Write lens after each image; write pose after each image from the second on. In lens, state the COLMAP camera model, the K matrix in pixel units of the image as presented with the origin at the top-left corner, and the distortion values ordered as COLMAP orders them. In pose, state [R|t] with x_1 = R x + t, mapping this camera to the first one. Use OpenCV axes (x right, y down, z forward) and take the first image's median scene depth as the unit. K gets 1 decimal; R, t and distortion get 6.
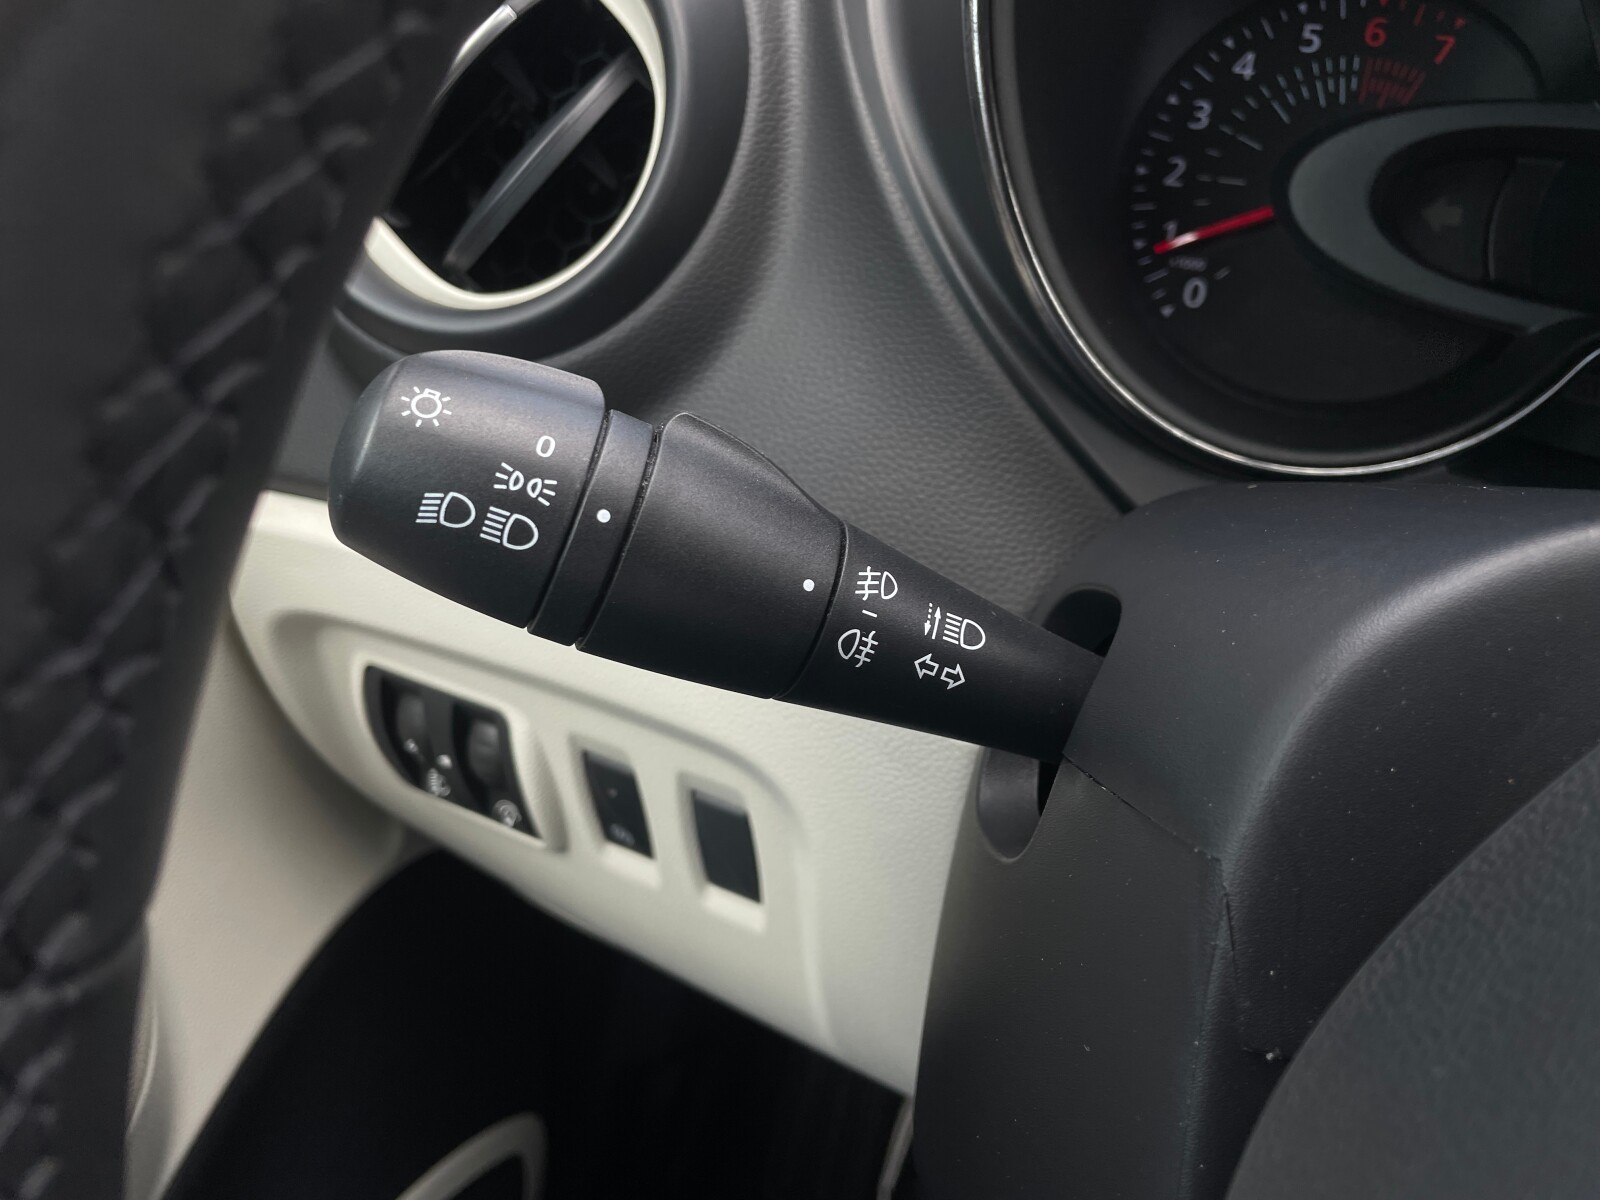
lens RADIAL K [[1218.9, 0, 803.2], [0, 1218.9, 593.4], [0, 0, 1]] dist [0.077182, -0.111517]
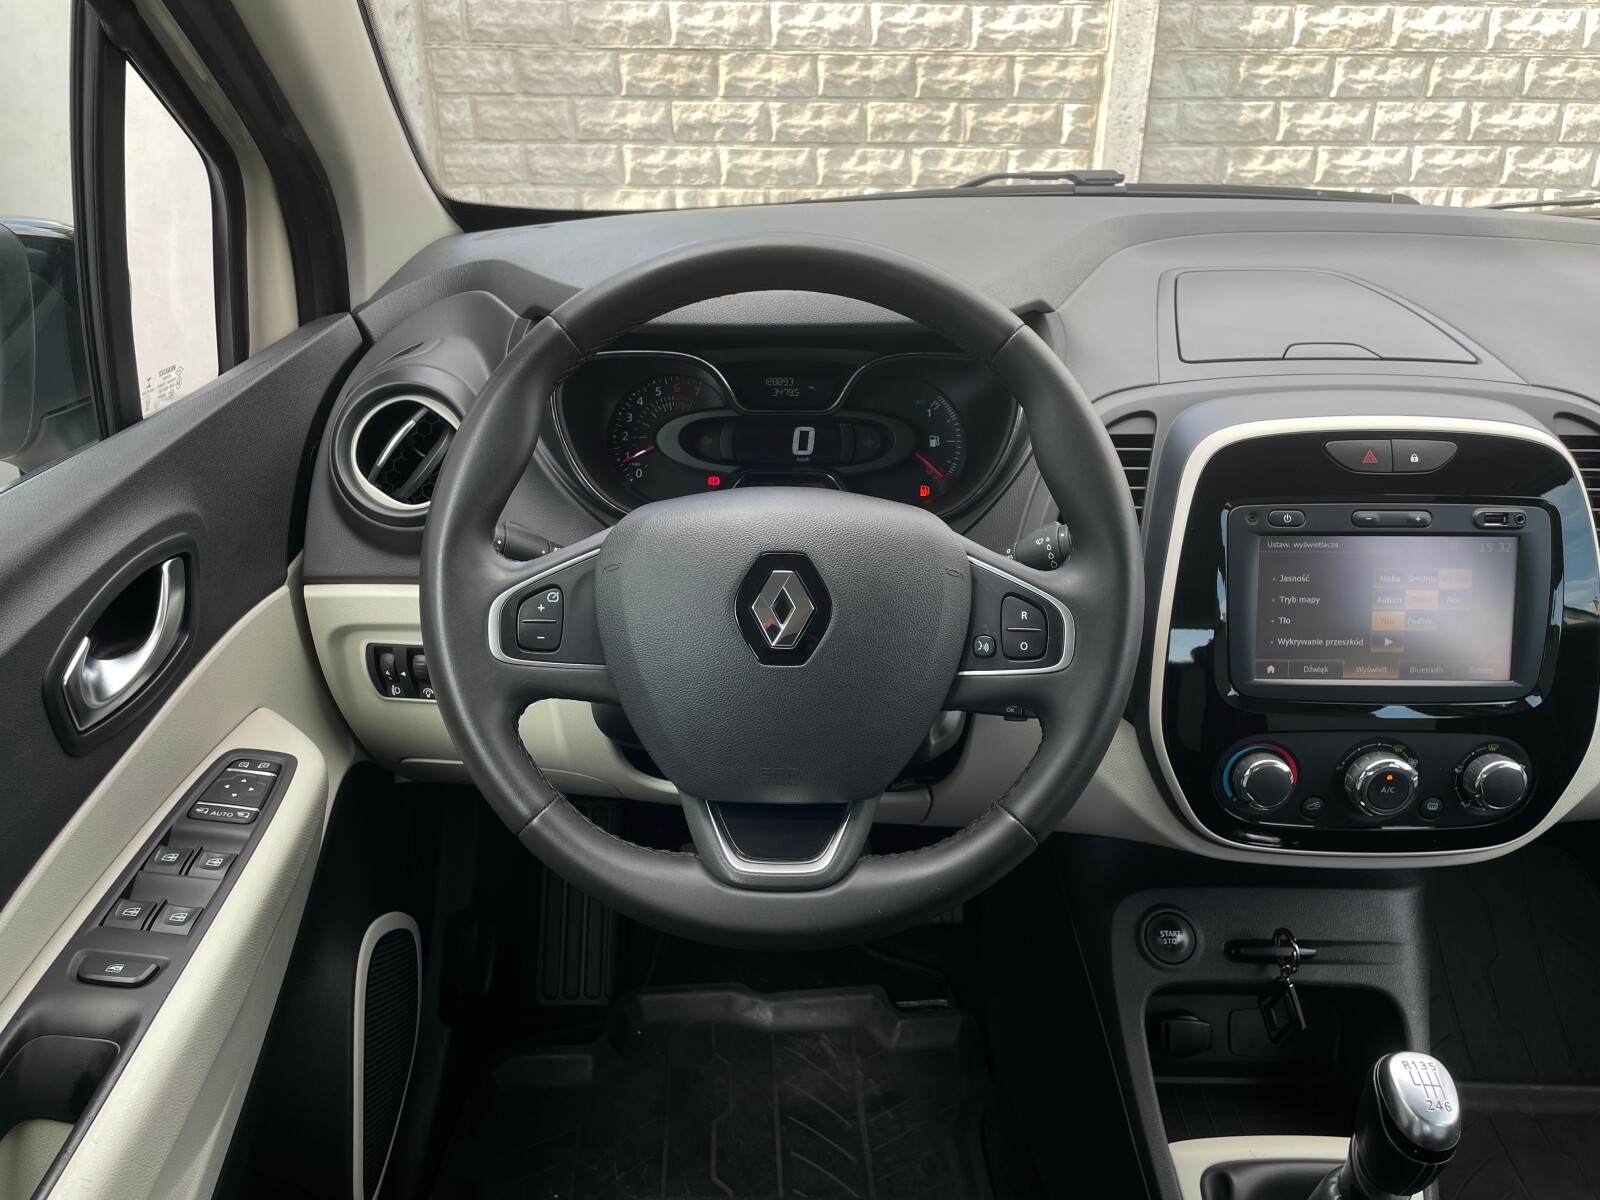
lens RADIAL K [[1218.9, 0, 800.2], [0, 1218.9, 580.6], [0, 0, 1]] dist [0.077182, -0.111517]
pose [[0.940578, -0.161599, 0.298662, -0.263252], [0.199074, 0.974926, -0.099437, 0.410559], [-0.275104, 0.152985, 0.949165, -2.006524]]
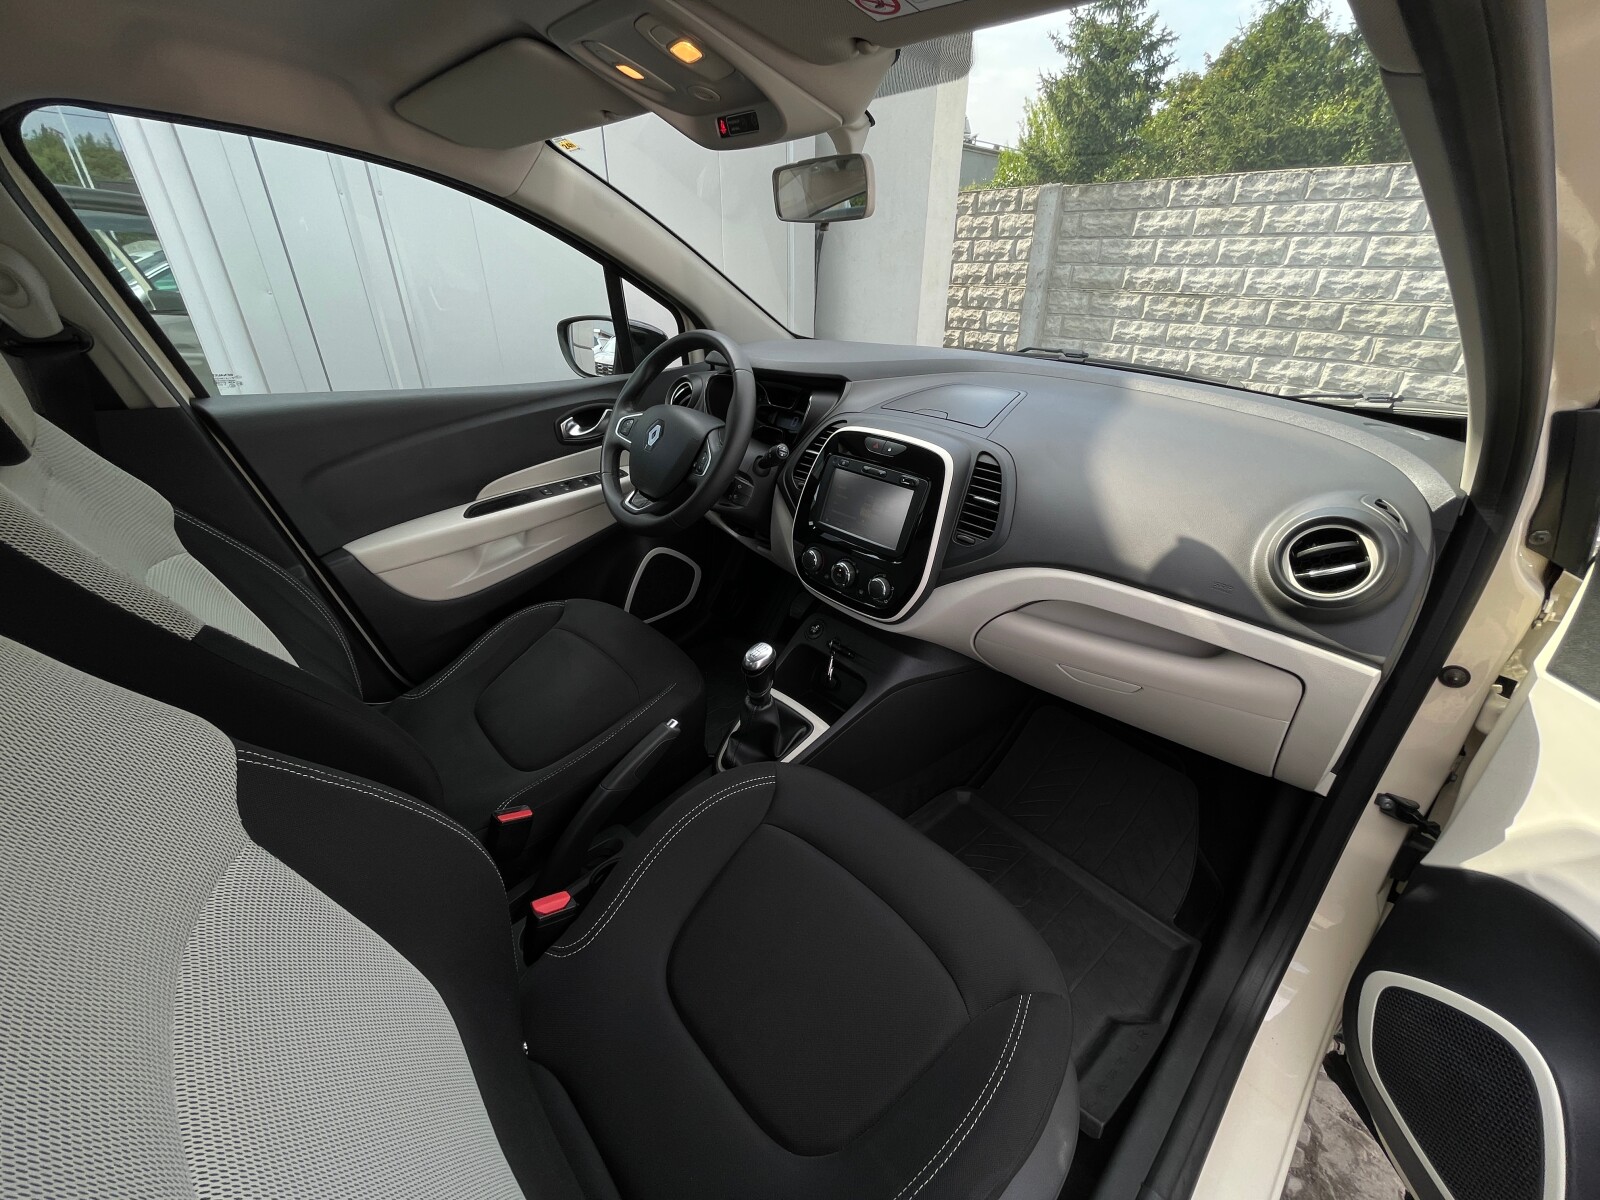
lens RADIAL K [[659.0, 0, 795.9], [0, 659.0, 599.9], [0, 0, 1]] dist [-0.005180, -0.001232]
pose [[0.885726, 0.191961, -0.422659, 2.986714], [-0.236643, 0.970019, -0.055352, 1.246717], [0.399362, 0.149046, 0.904597, -3.191788]]
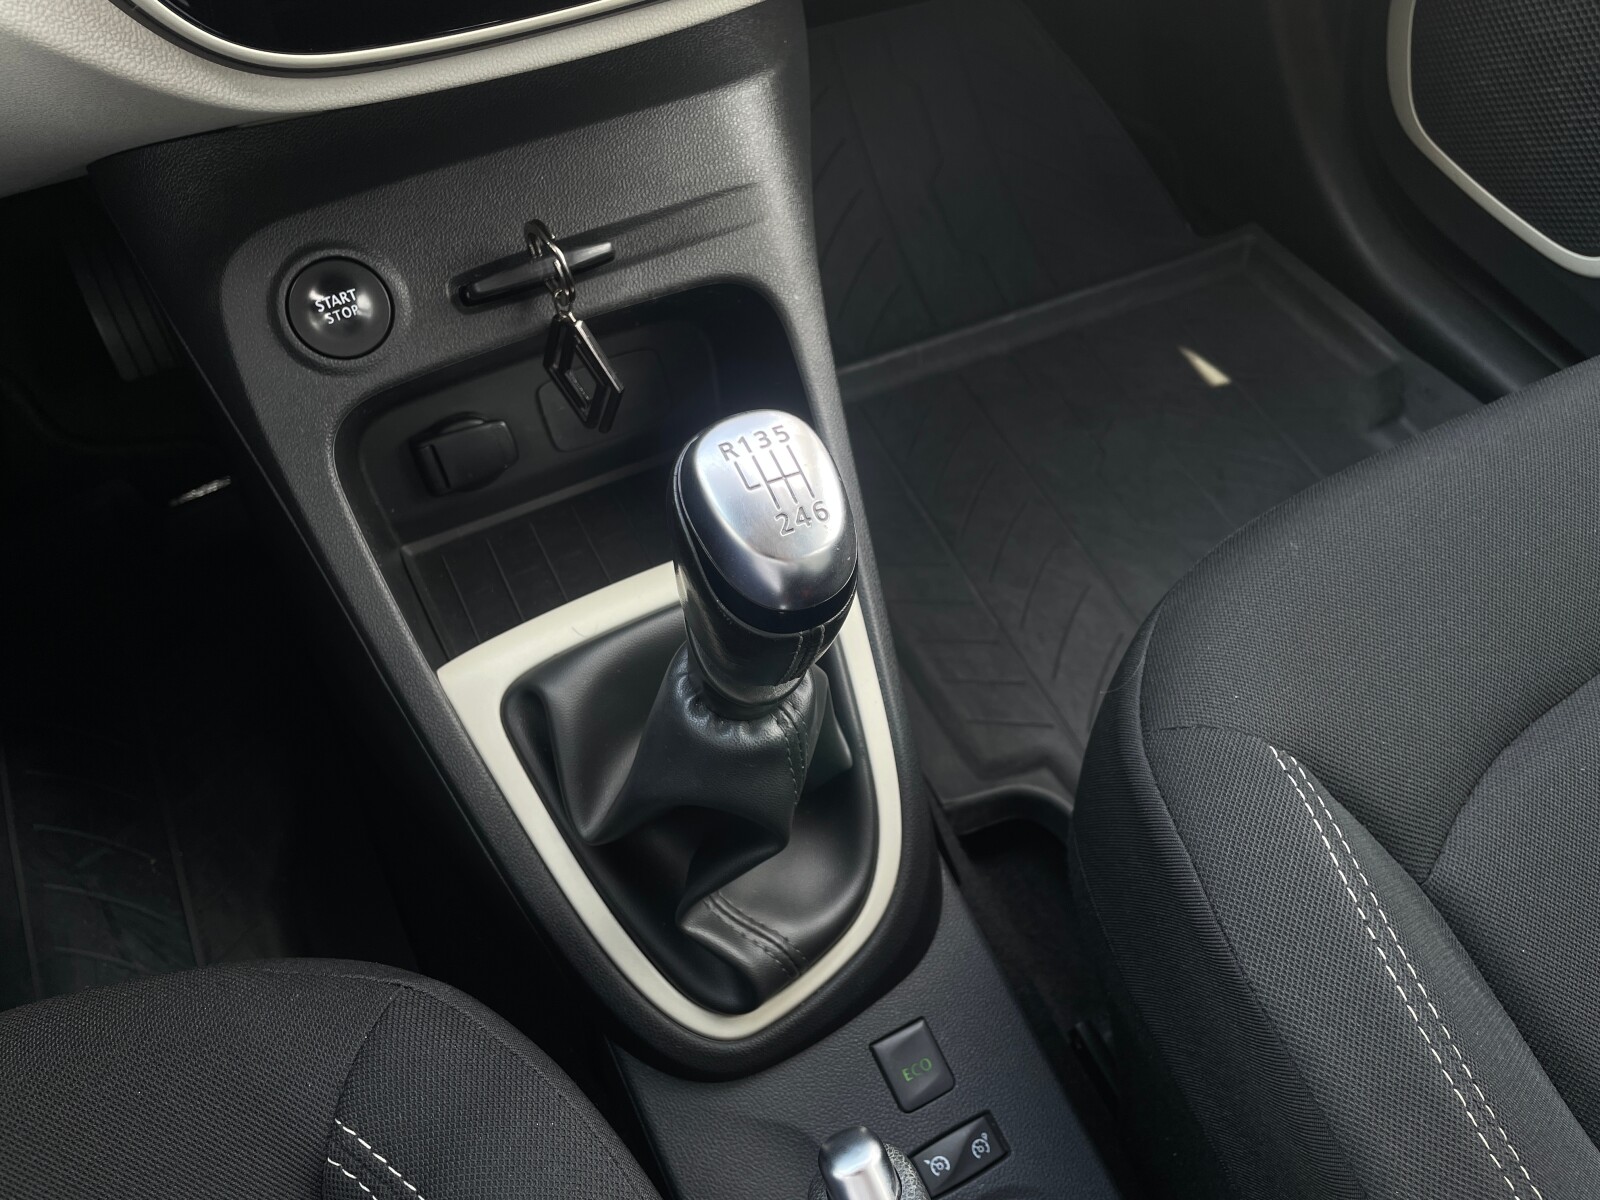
lens RADIAL K [[1218.9, 0, 790.8], [0, 1218.9, 583.6], [0, 0, 1]] dist [0.077182, -0.111517]
pose [[0.687923, -0.612226, 0.389797, 0.939345], [0.417678, 0.773170, 0.477235, 0.917874], [-0.593555, -0.165491, 0.787595, -0.822743]]
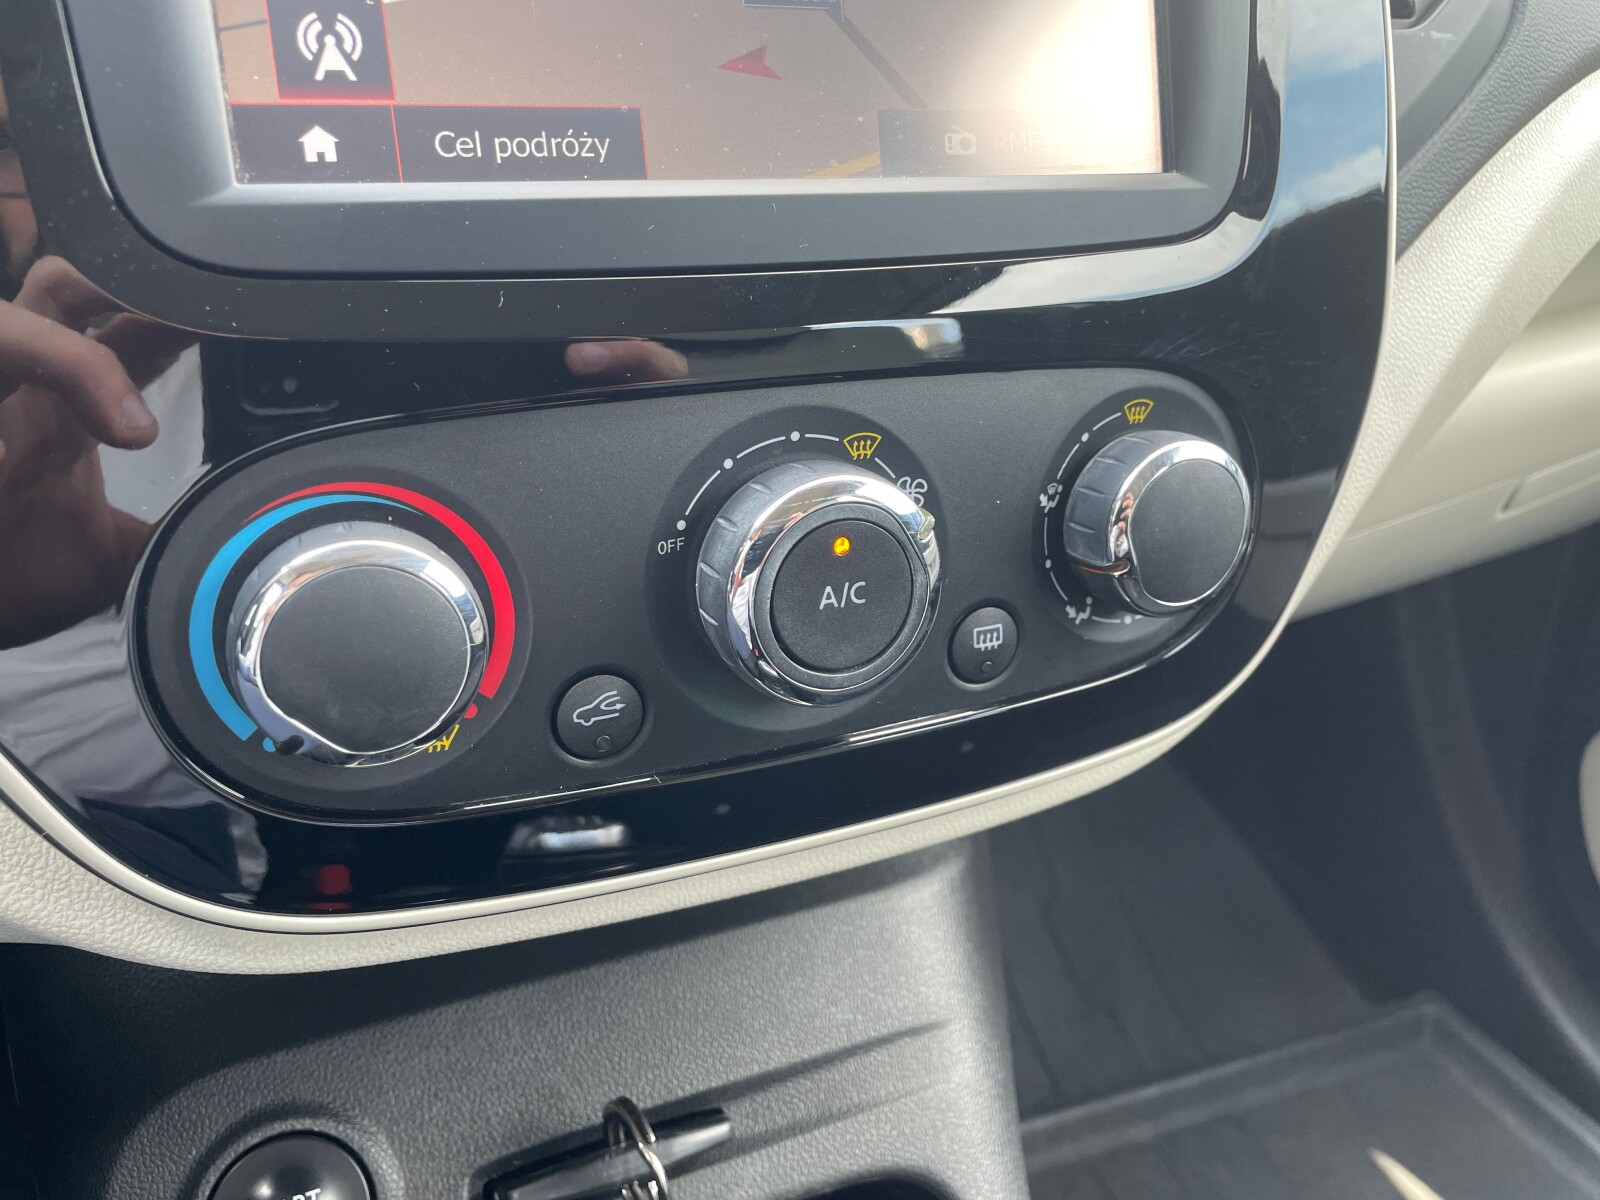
lens RADIAL K [[1218.9, 0, 790.8], [0, 1218.9, 577.1], [0, 0, 1]] dist [0.077182, -0.111517]
pose [[0.730317, -0.296269, 0.615518, 1.200912], [0.347735, 0.936809, 0.038328, 0.789566], [-0.587978, 0.186046, 0.787191, -0.296709]]
